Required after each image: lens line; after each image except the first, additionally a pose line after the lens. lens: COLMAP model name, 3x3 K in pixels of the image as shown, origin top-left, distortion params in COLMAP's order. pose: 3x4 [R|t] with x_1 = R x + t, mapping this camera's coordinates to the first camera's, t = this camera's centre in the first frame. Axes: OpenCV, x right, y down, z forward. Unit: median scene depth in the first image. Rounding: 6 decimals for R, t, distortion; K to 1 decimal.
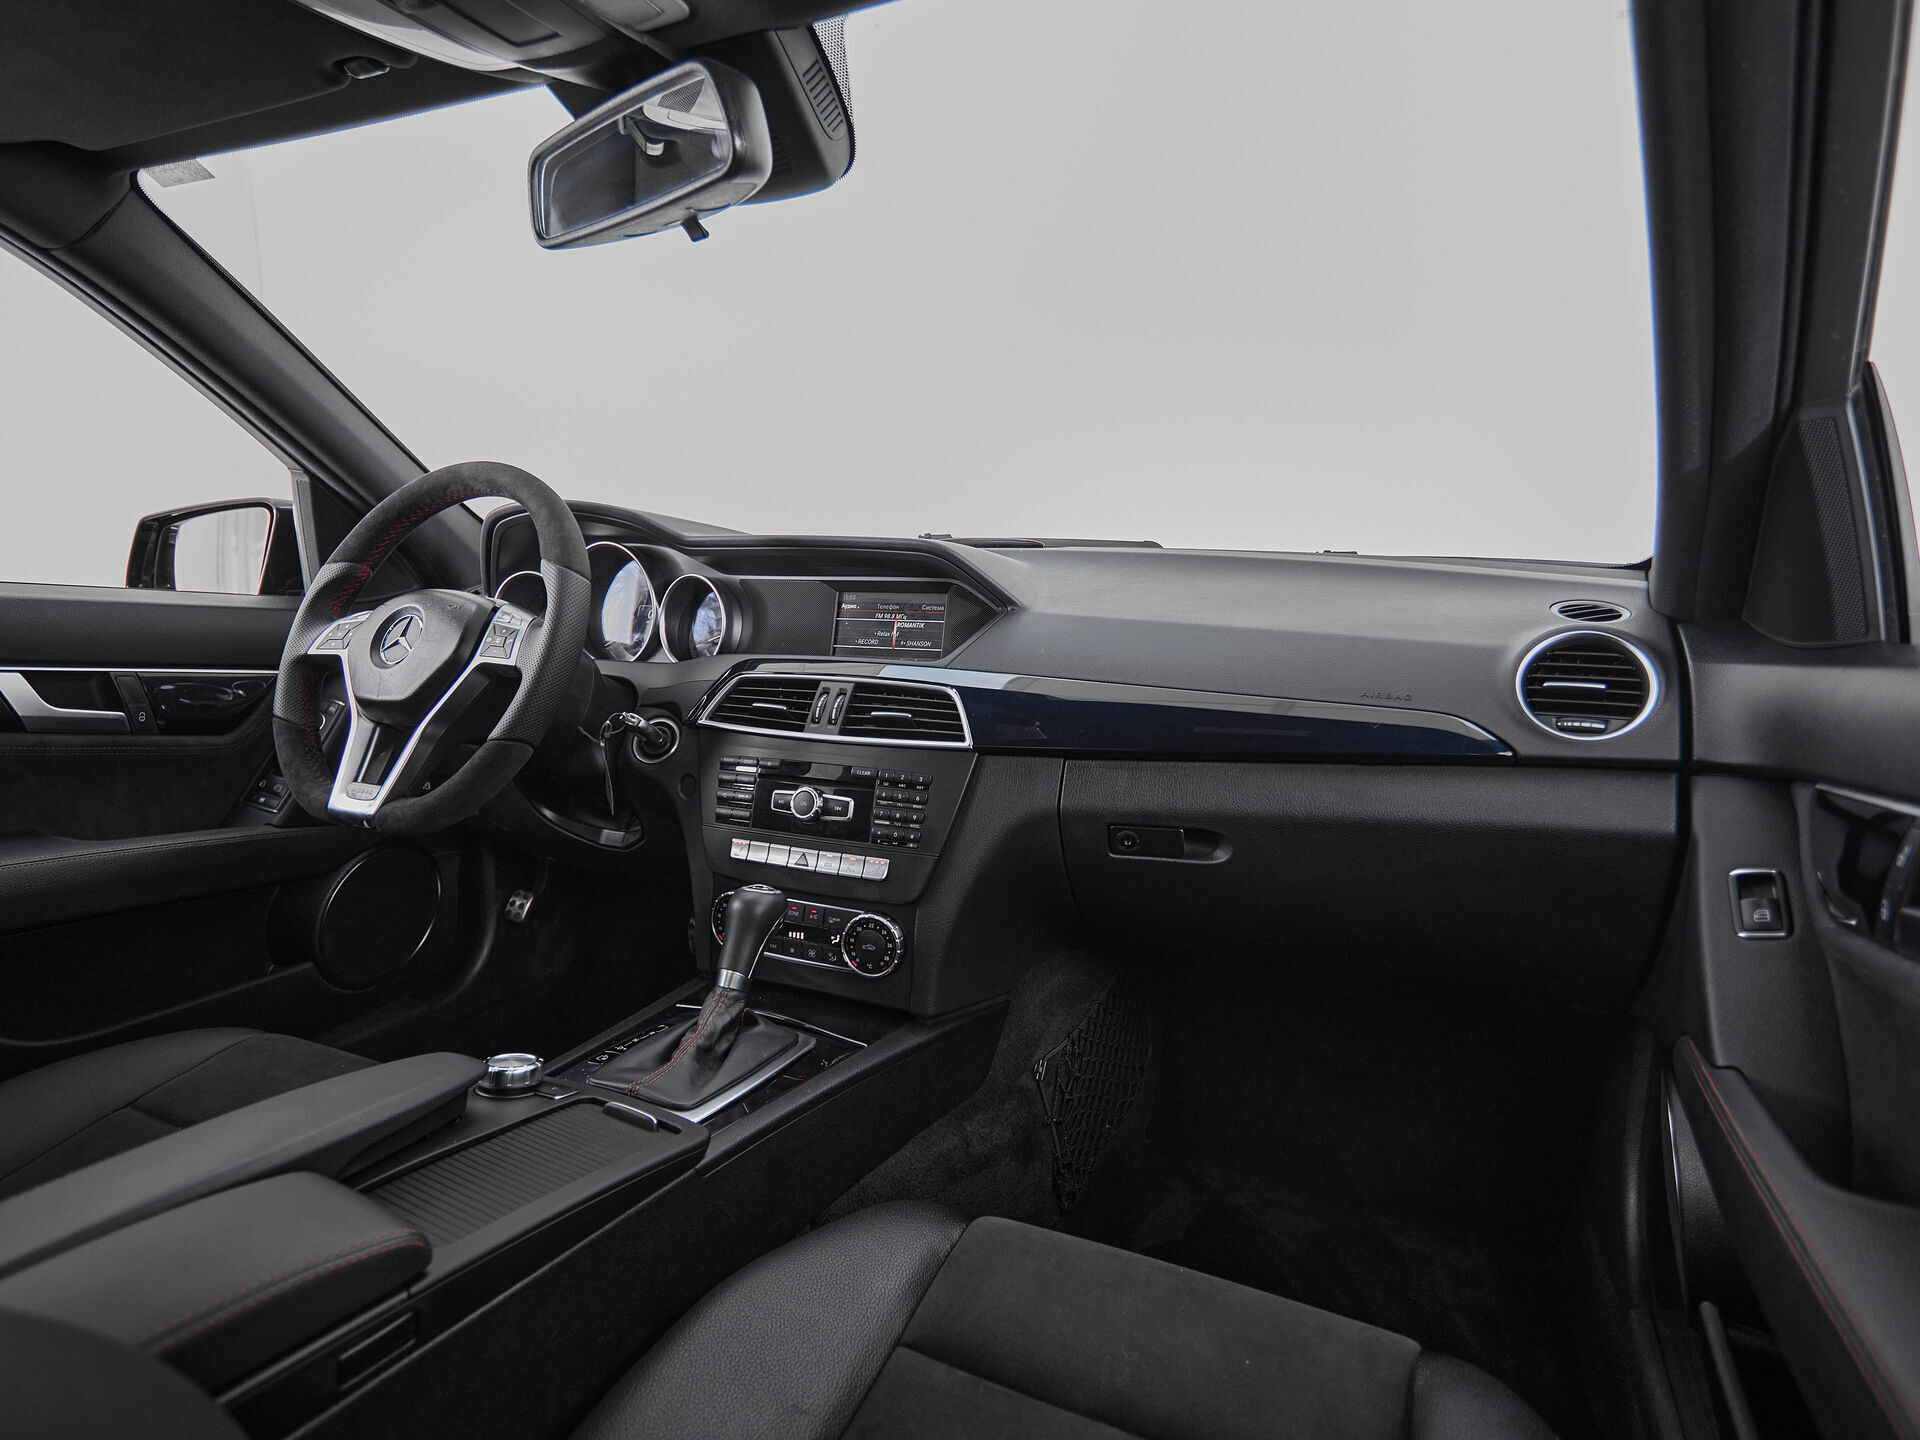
lens RADIAL K [[1090.1, 0, 998.4], [0, 1090.1, 752.0], [0, 0, 1]] dist [-0.006557, -0.002717]
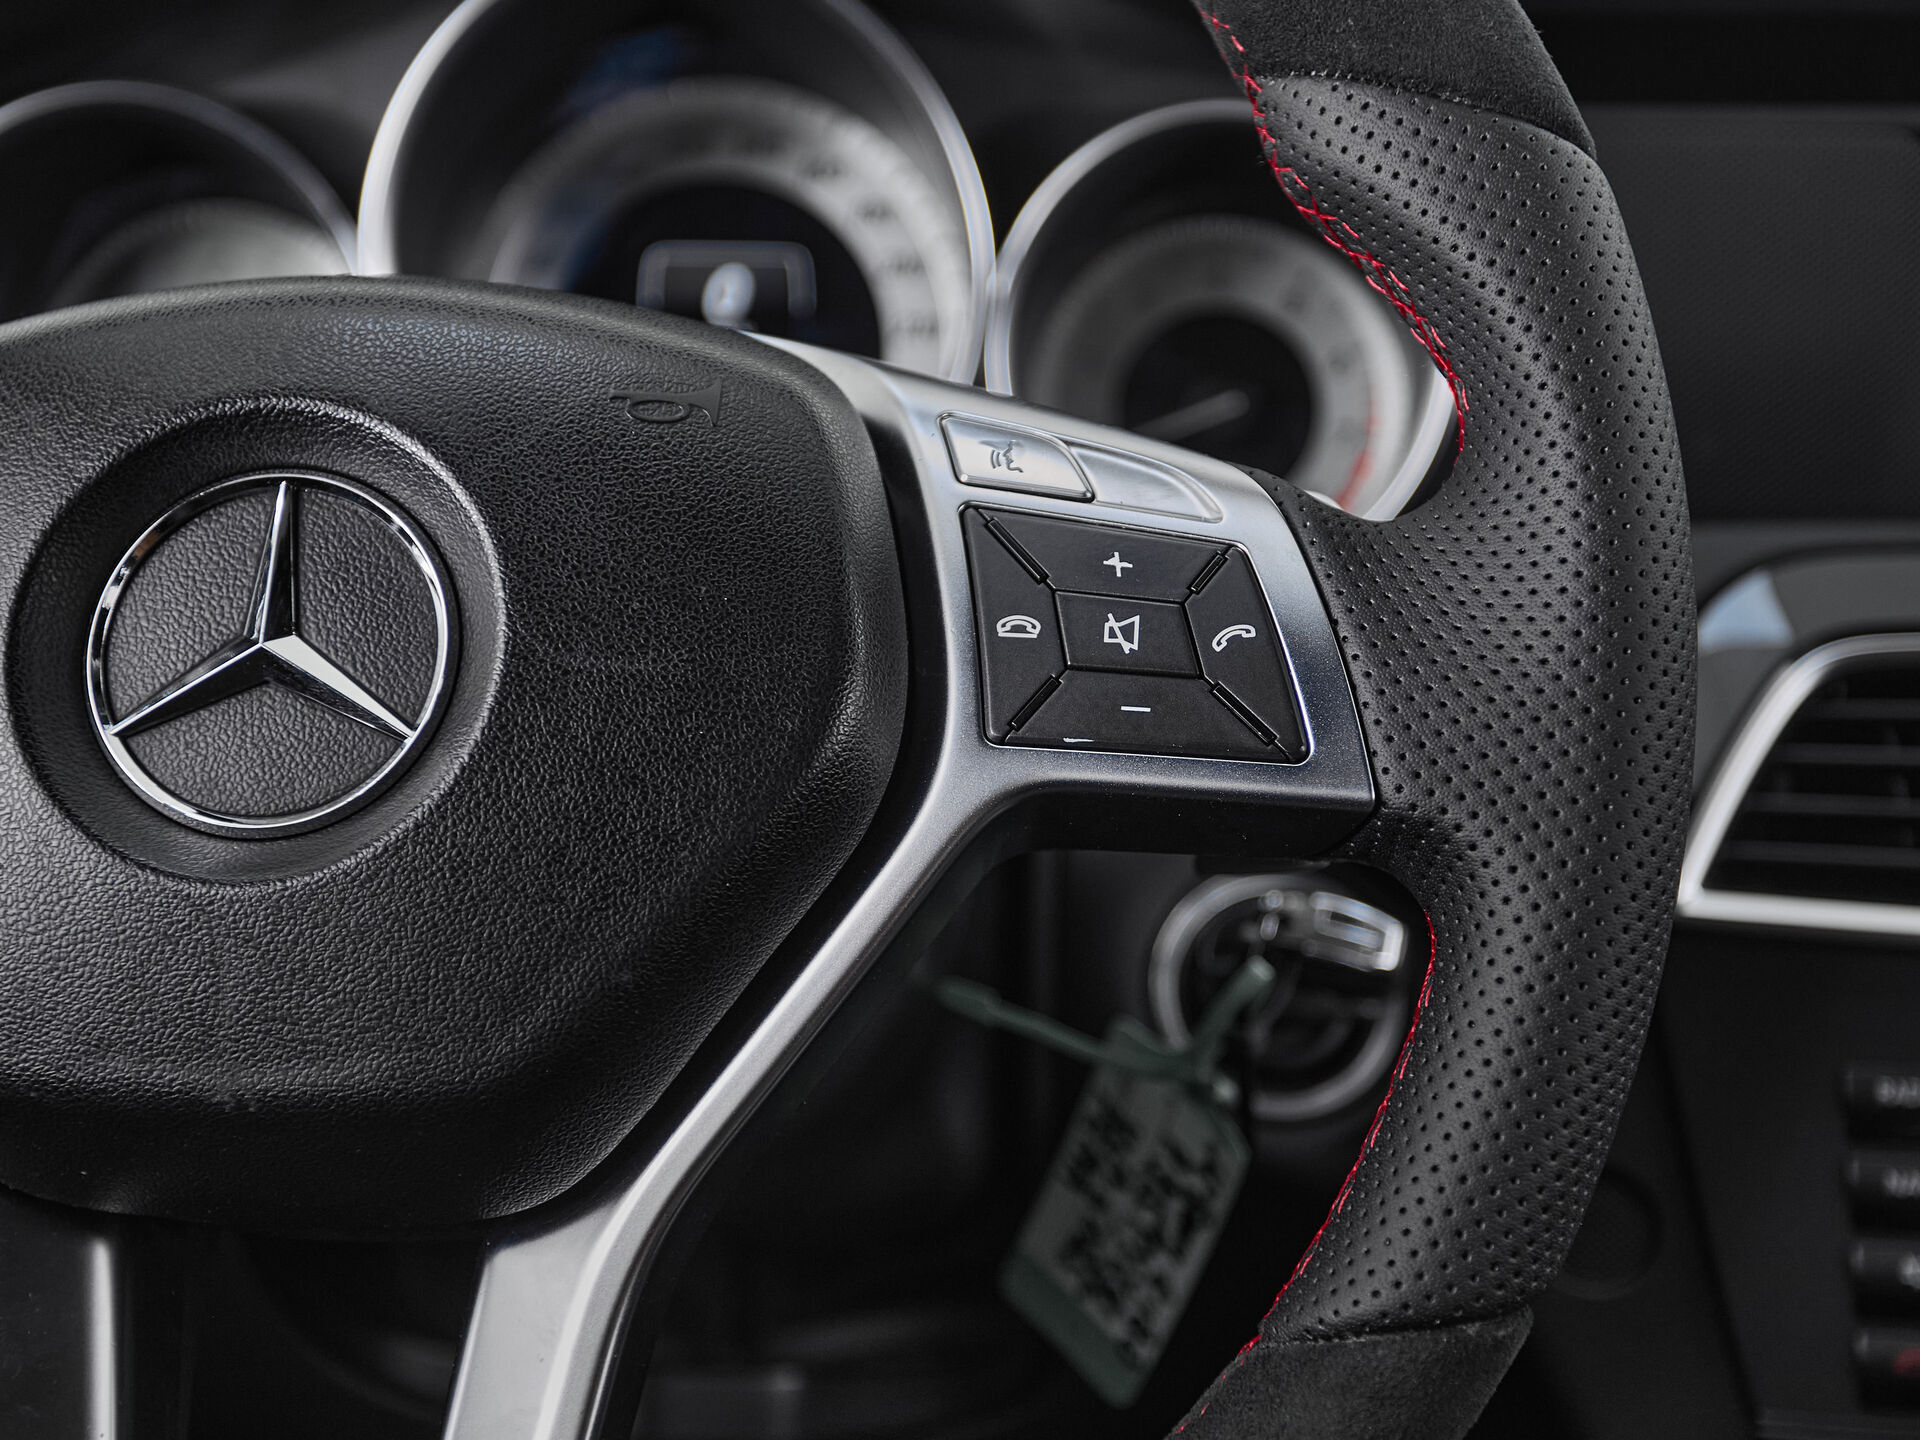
lens RADIAL K [[2852.4, 0, 1019.3], [0, 2852.4, 803.1], [0, 0, 1]] dist [0.045819, 0.000000]
pose [[0.931148, -0.107062, 0.348571, -0.597192], [0.064788, 0.989291, 0.130787, -0.127874], [-0.358841, -0.099199, 0.928113, 0.612503]]
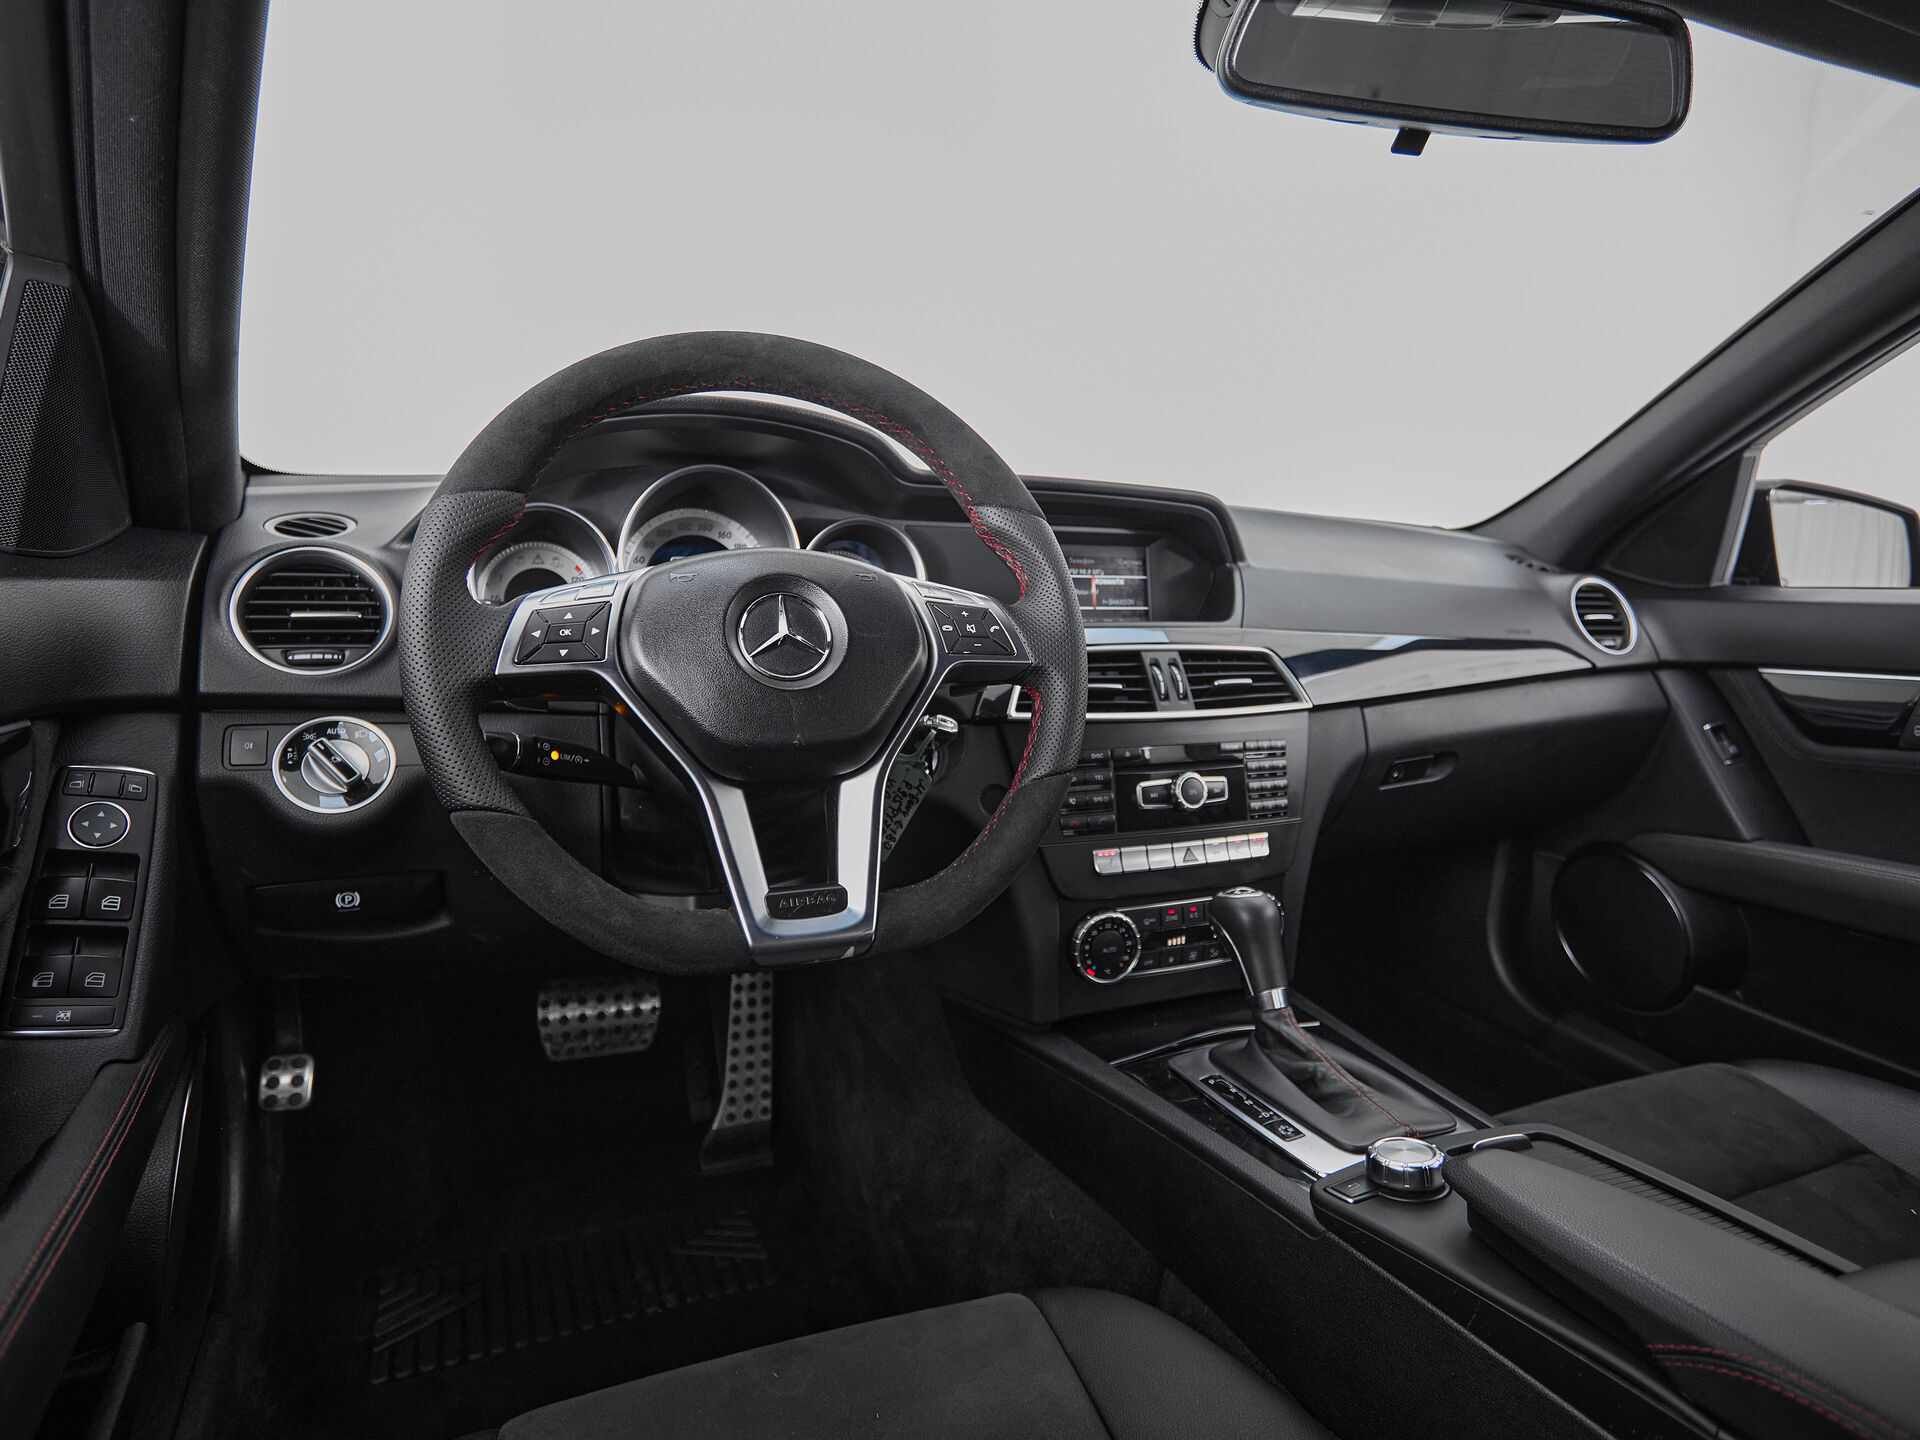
lens RADIAL K [[1090.1, 0, 977.7], [0, 1090.1, 707.7], [0, 0, 1]] dist [-0.006557, -0.002717]
pose [[0.656033, -0.114954, 0.745927, -0.932090], [0.085431, 0.993291, 0.077939, -0.102761], [-0.749882, 0.012595, 0.661452, 0.537399]]
